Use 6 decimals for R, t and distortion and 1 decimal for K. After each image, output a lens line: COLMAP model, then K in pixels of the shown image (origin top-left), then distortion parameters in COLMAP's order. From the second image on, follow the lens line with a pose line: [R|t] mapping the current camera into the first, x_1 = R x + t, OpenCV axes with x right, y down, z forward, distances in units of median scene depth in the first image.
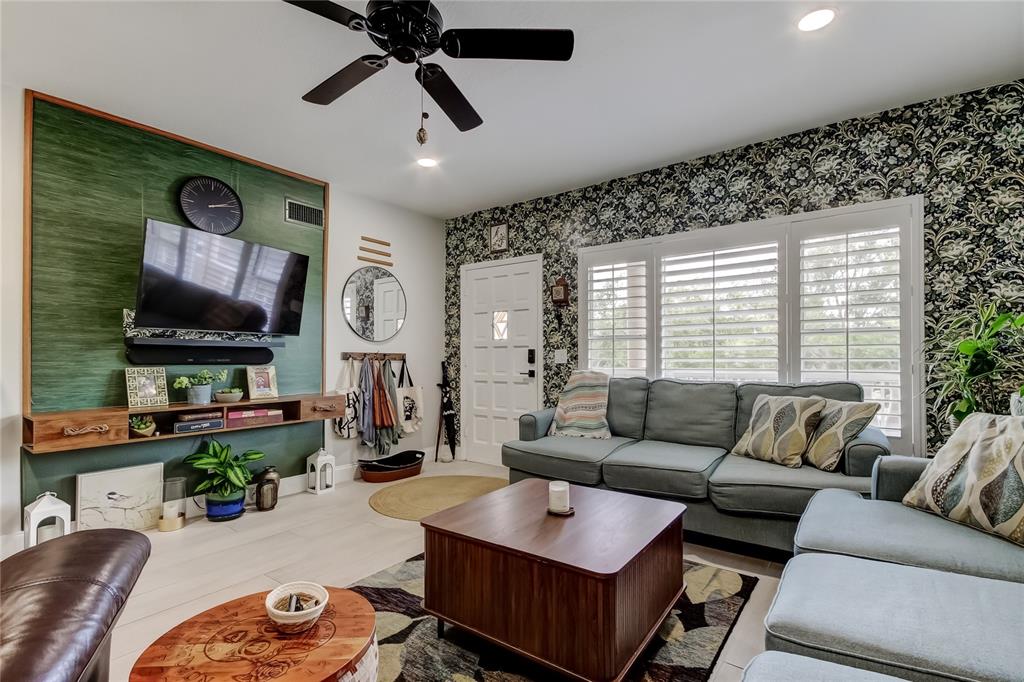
lens RADIAL K [[481.0, 0, 509.0], [0, 481.0, 354.1], [0, 0, 1]] dist [0.018204, -0.001011]
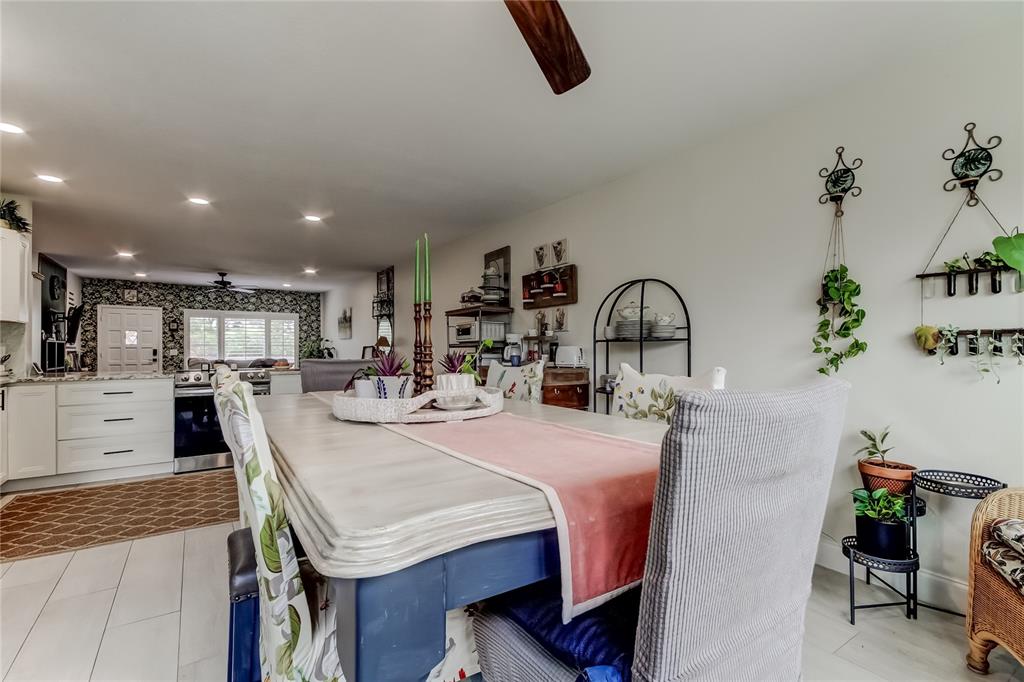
lens RADIAL K [[460.6, 0, 515.6], [0, 460.6, 349.4], [0, 0, 1]] dist [0.009464, 0.000351]
pose [[0.324769, 0.003590, 0.945787, -1.849275], [-0.006350, 0.999979, -0.001615, -0.020824], [-0.945772, -0.005481, 0.324785, -1.652874]]
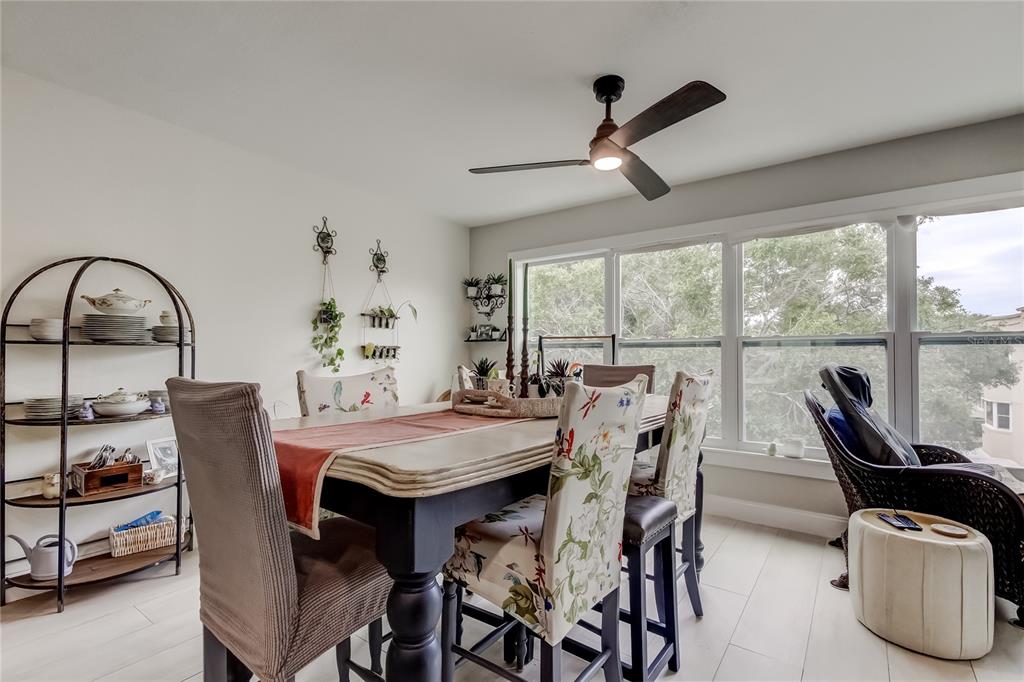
lens RADIAL K [[460.6, 0, 515.6], [0, 460.6, 349.4], [0, 0, 1]] dist [0.009464, 0.000351]
pose [[-0.999976, 0.002337, -0.006479, -1.498013], [0.002447, 0.999853, -0.016964, -0.020959], [0.006438, -0.016979, -0.999835, -0.984062]]
